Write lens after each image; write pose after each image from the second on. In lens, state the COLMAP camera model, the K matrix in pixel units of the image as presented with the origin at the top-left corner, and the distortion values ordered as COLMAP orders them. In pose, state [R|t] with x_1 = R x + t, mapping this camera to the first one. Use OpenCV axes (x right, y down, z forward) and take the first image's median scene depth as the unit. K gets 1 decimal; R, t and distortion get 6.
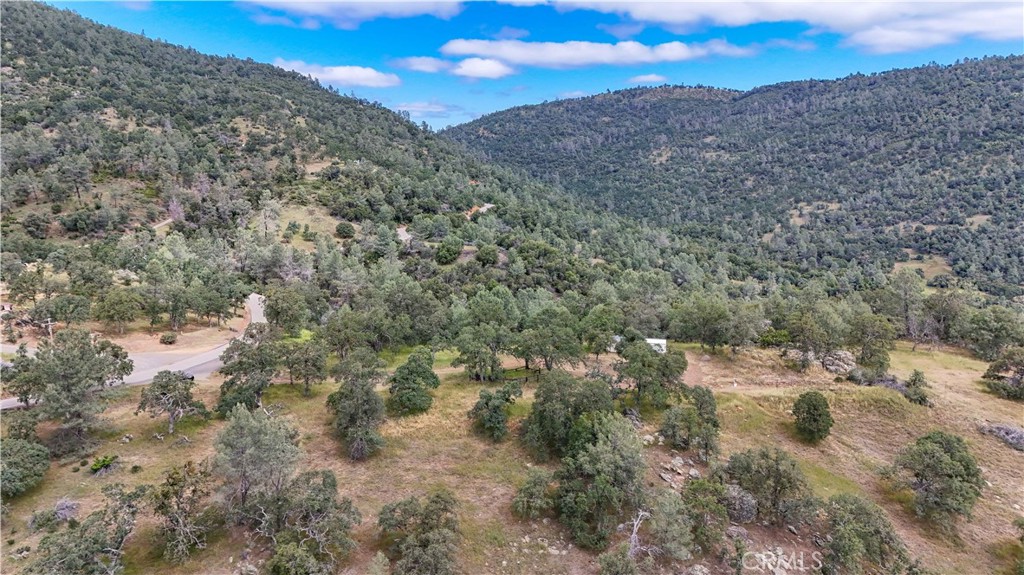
lens RADIAL K [[747.1, 0, 512.3], [0, 747.1, 285.4], [0, 0, 1]] dist [0.101051, -0.102291]
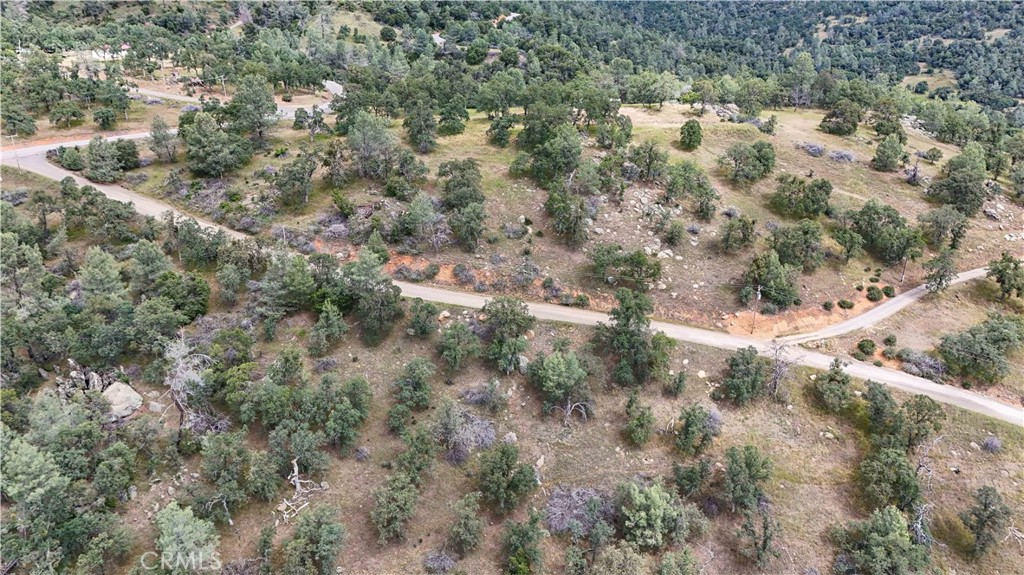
lens RADIAL K [[748.8, 0, 511.9], [0, 748.8, 289.2], [0, 0, 1]] dist [0.081381, -0.071787]
pose [[0.999031, 0.021587, -0.038365, 0.022723], [-0.012124, 0.972731, 0.231618, 0.039454], [0.042318, -0.230928, 0.972050, -0.231281]]
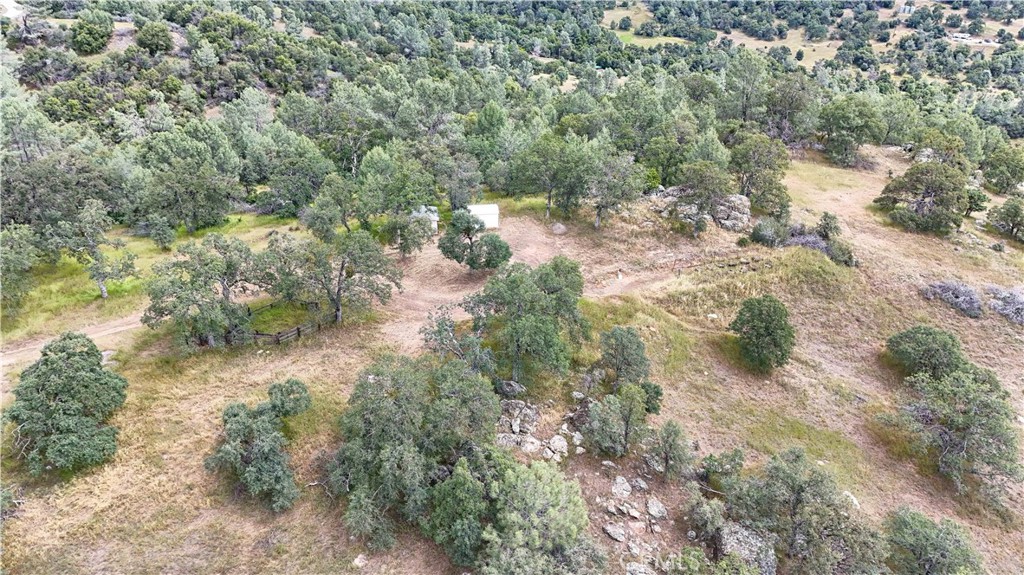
lens RADIAL K [[748.8, 0, 511.9], [0, 748.8, 289.2], [0, 0, 1]] dist [0.081381, -0.071787]
pose [[0.924453, -0.172454, 0.340067, -0.007313], [0.057224, 0.944523, 0.323423, -0.028118], [-0.376977, -0.279530, 0.883035, 0.164260]]
